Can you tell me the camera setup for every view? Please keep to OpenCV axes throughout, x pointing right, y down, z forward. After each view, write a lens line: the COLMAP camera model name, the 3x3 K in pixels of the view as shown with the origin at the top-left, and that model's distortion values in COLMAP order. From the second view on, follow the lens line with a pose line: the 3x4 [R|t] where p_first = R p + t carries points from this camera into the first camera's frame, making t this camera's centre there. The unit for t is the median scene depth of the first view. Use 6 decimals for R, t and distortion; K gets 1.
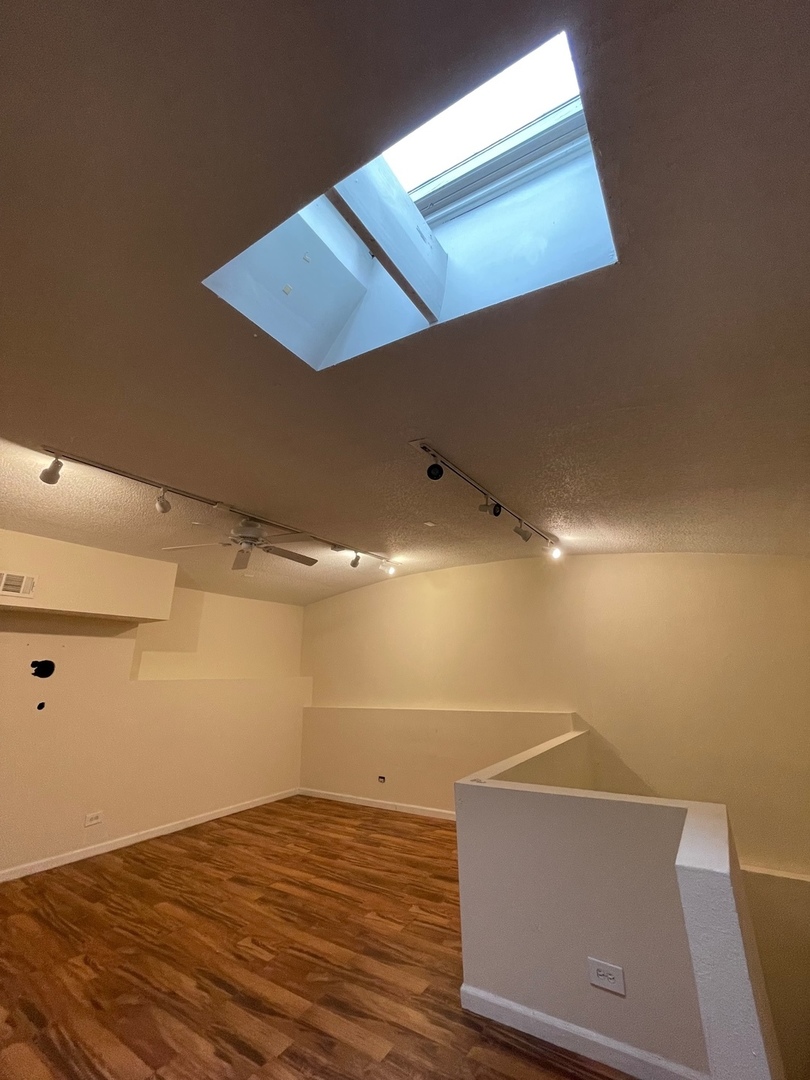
lens RADIAL K [[434.9, 0, 404.3], [0, 434.9, 544.1], [0, 0, 1]] dist [0.007529, -0.002501]
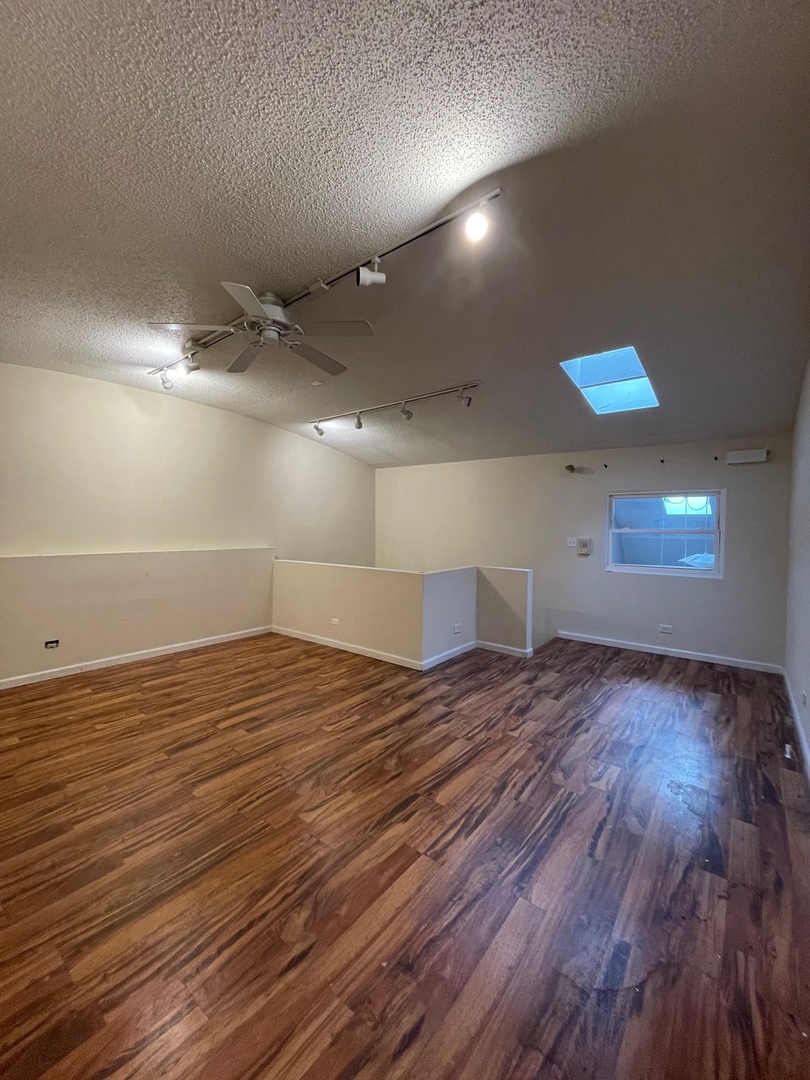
lens RADIAL K [[434.9, 0, 400.5], [0, 434.9, 535.4], [0, 0, 1]] dist [0.007529, -0.002501]
pose [[0.077771, 0.005522, 0.996956, -1.379049], [-0.303136, 0.952770, 0.018370, 0.317257], [-0.949769, -0.303642, 0.075772, 0.814883]]
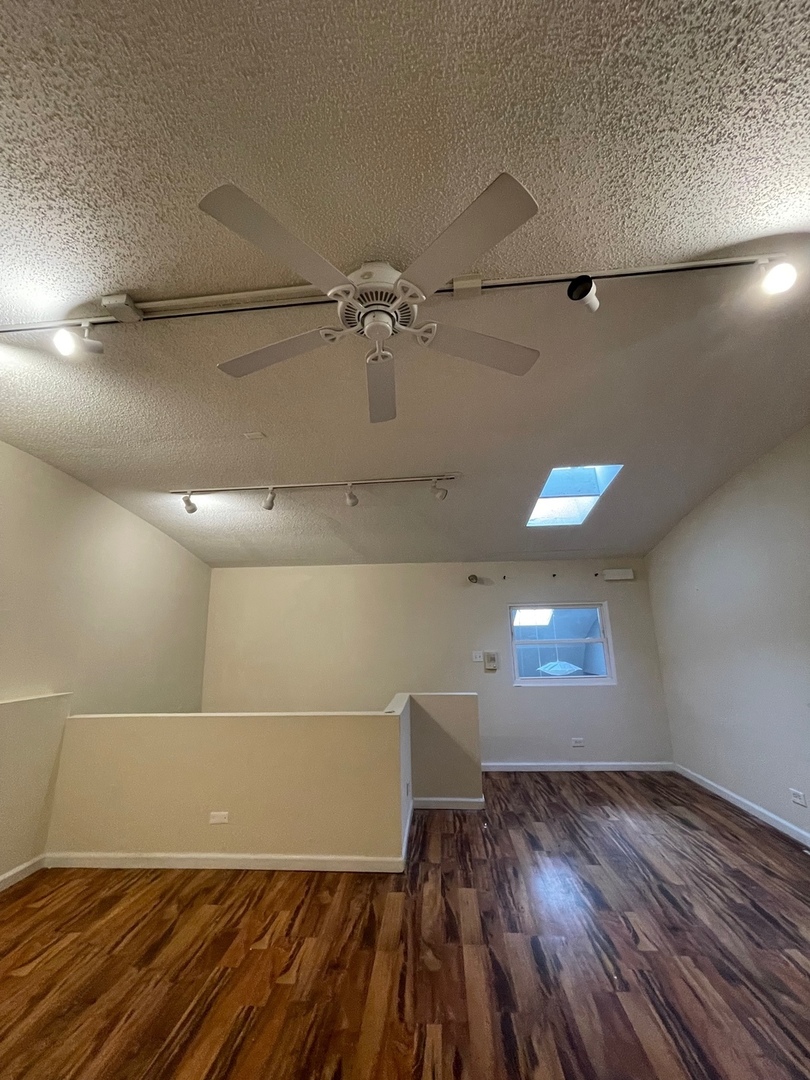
lens RADIAL K [[434.9, 0, 403.4], [0, 434.9, 535.6], [0, 0, 1]] dist [0.007529, -0.002501]
pose [[-0.491203, 0.237872, 0.837936, -0.891821], [-0.221241, 0.896370, -0.384153, 0.461708], [-0.842480, -0.374082, -0.387672, 1.371797]]
